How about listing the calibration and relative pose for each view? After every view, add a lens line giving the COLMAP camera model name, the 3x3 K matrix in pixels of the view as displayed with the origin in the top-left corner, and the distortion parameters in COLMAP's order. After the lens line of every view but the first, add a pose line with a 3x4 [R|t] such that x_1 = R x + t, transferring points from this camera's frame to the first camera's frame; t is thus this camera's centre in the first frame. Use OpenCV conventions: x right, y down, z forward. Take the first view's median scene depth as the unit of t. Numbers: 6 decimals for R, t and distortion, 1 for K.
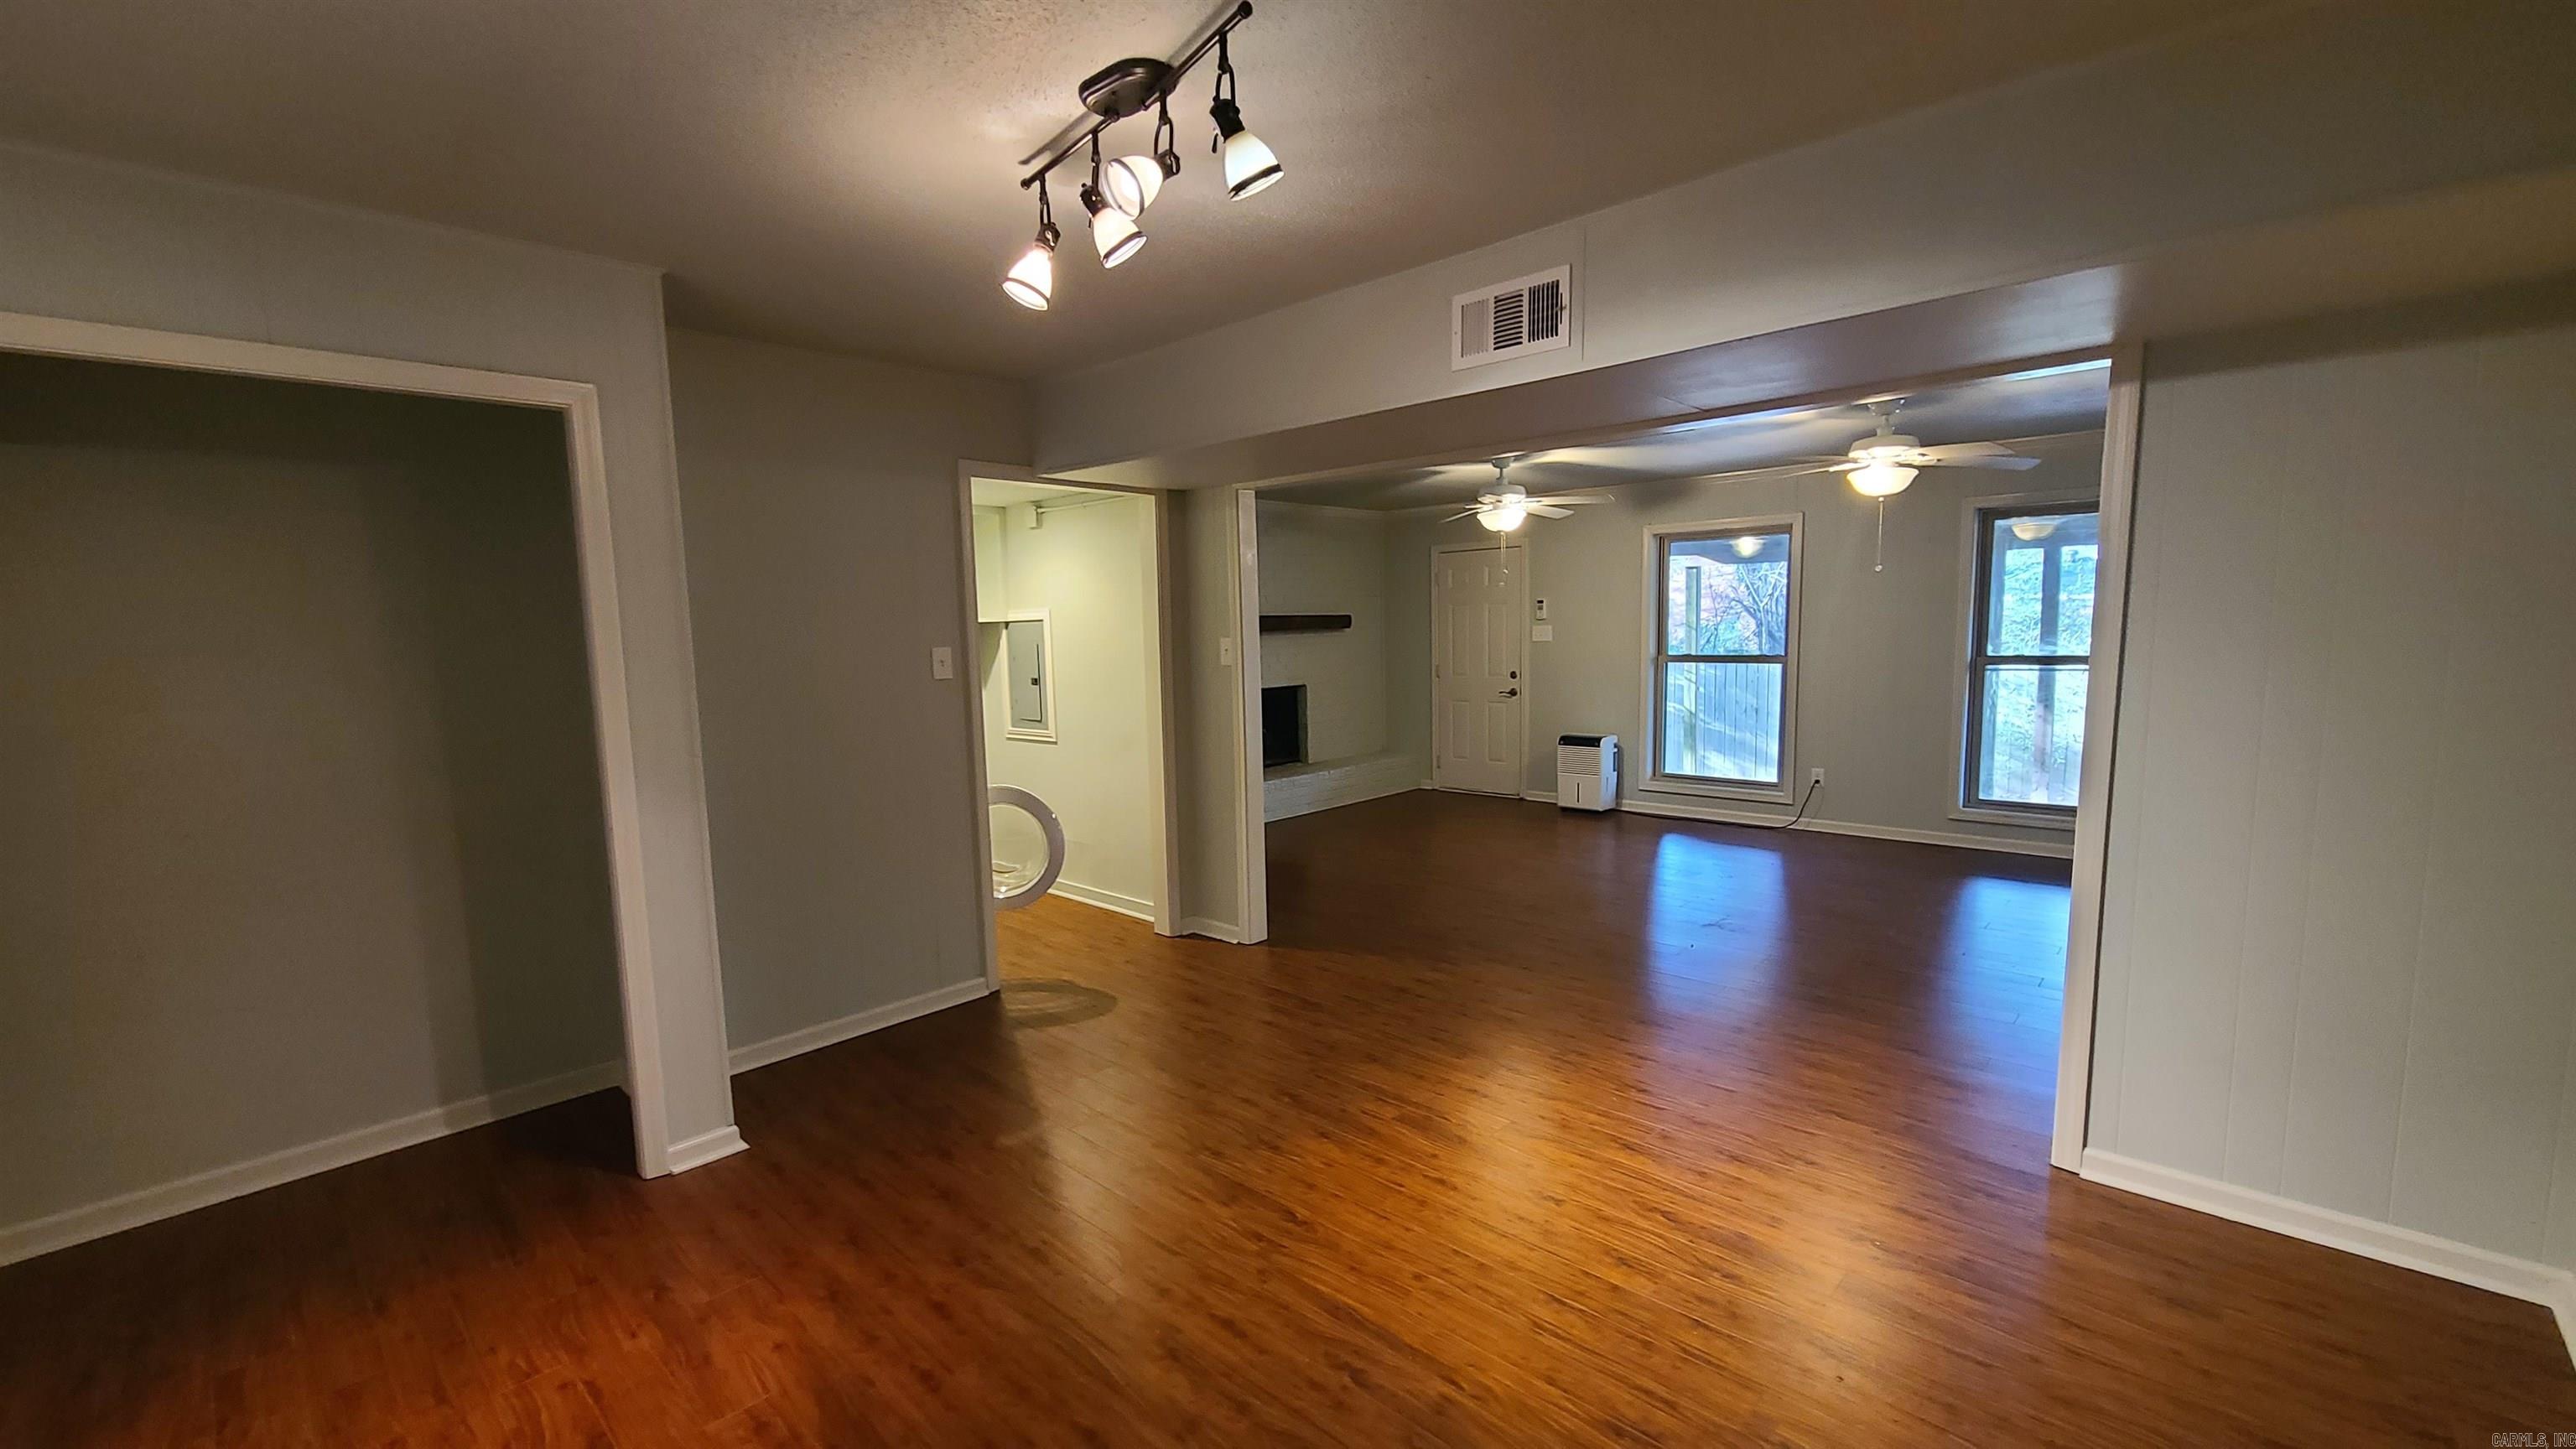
lens RADIAL K [[1050.3, 0, 1292.0], [0, 1050.3, 742.3], [0, 0, 1]] dist [-0.001068, -0.000177]
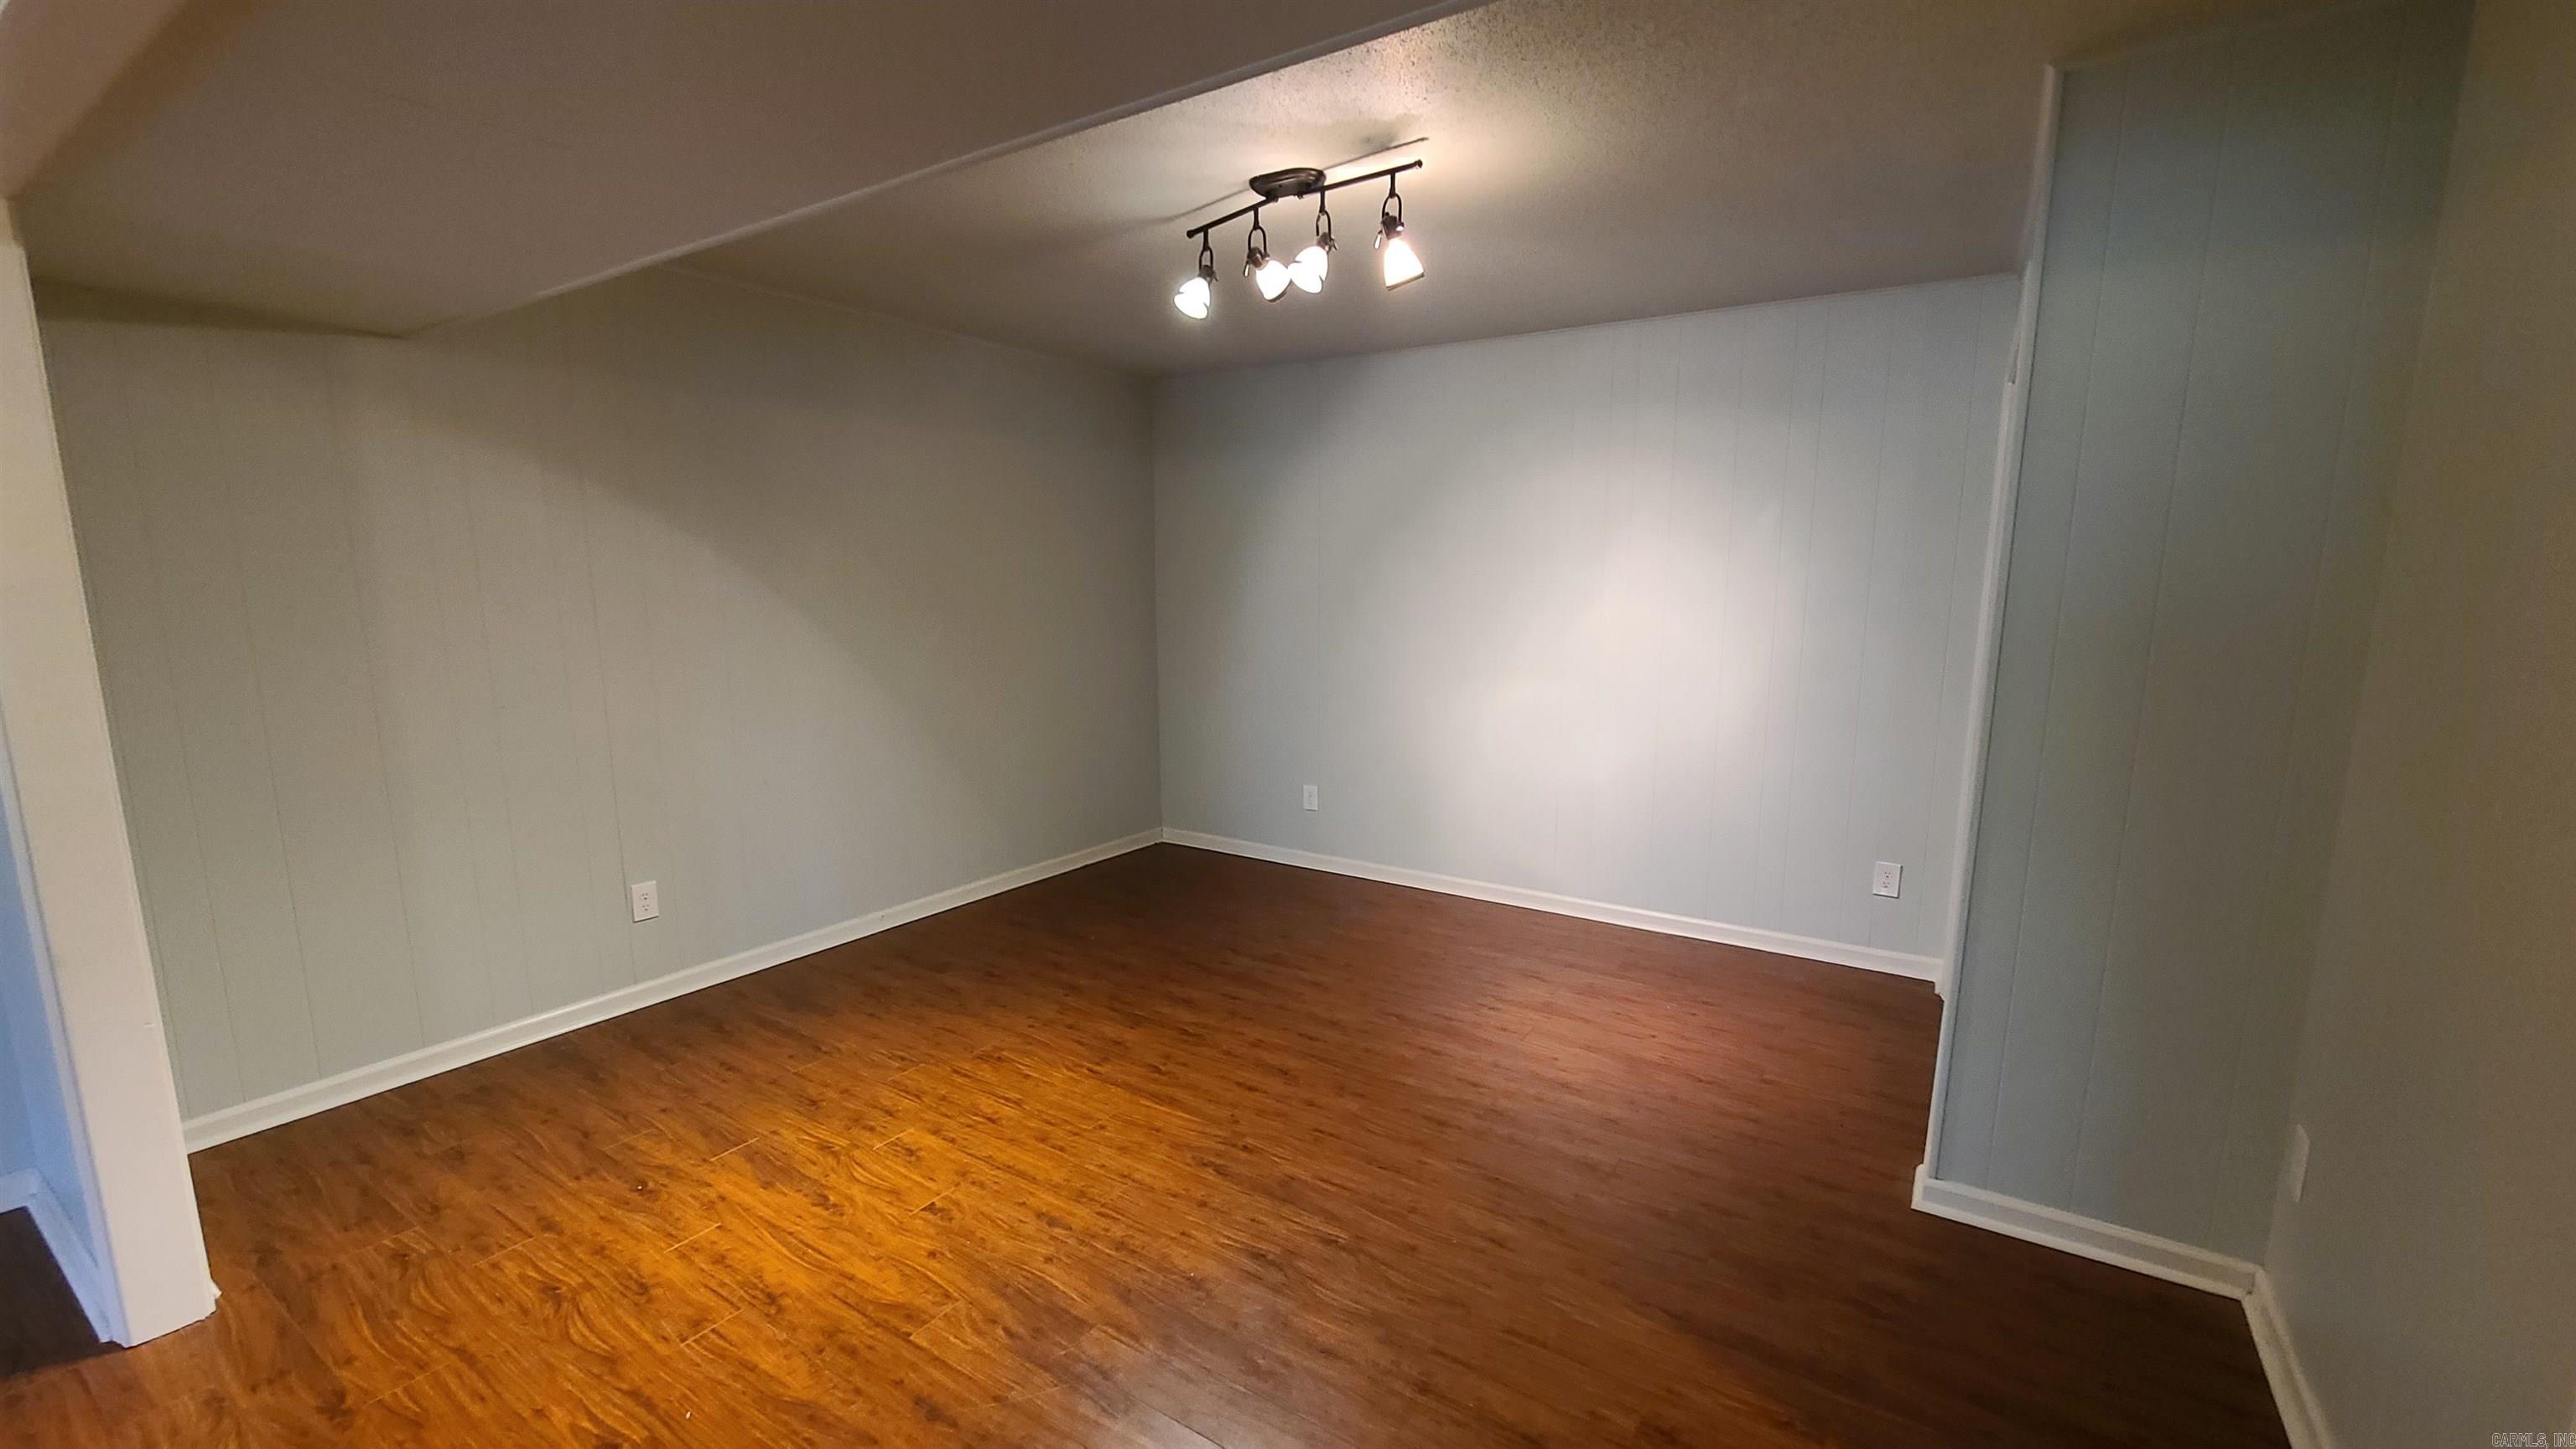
lens RADIAL K [[1050.3, 0, 1292.0], [0, 1050.3, 742.3], [0, 0, 1]] dist [-0.001068, -0.000177]
pose [[-0.985417, 0.042119, -0.164864, 0.081690], [-0.005945, 0.959767, 0.280734, -0.223972], [0.170055, 0.277620, -0.945520, 1.929362]]
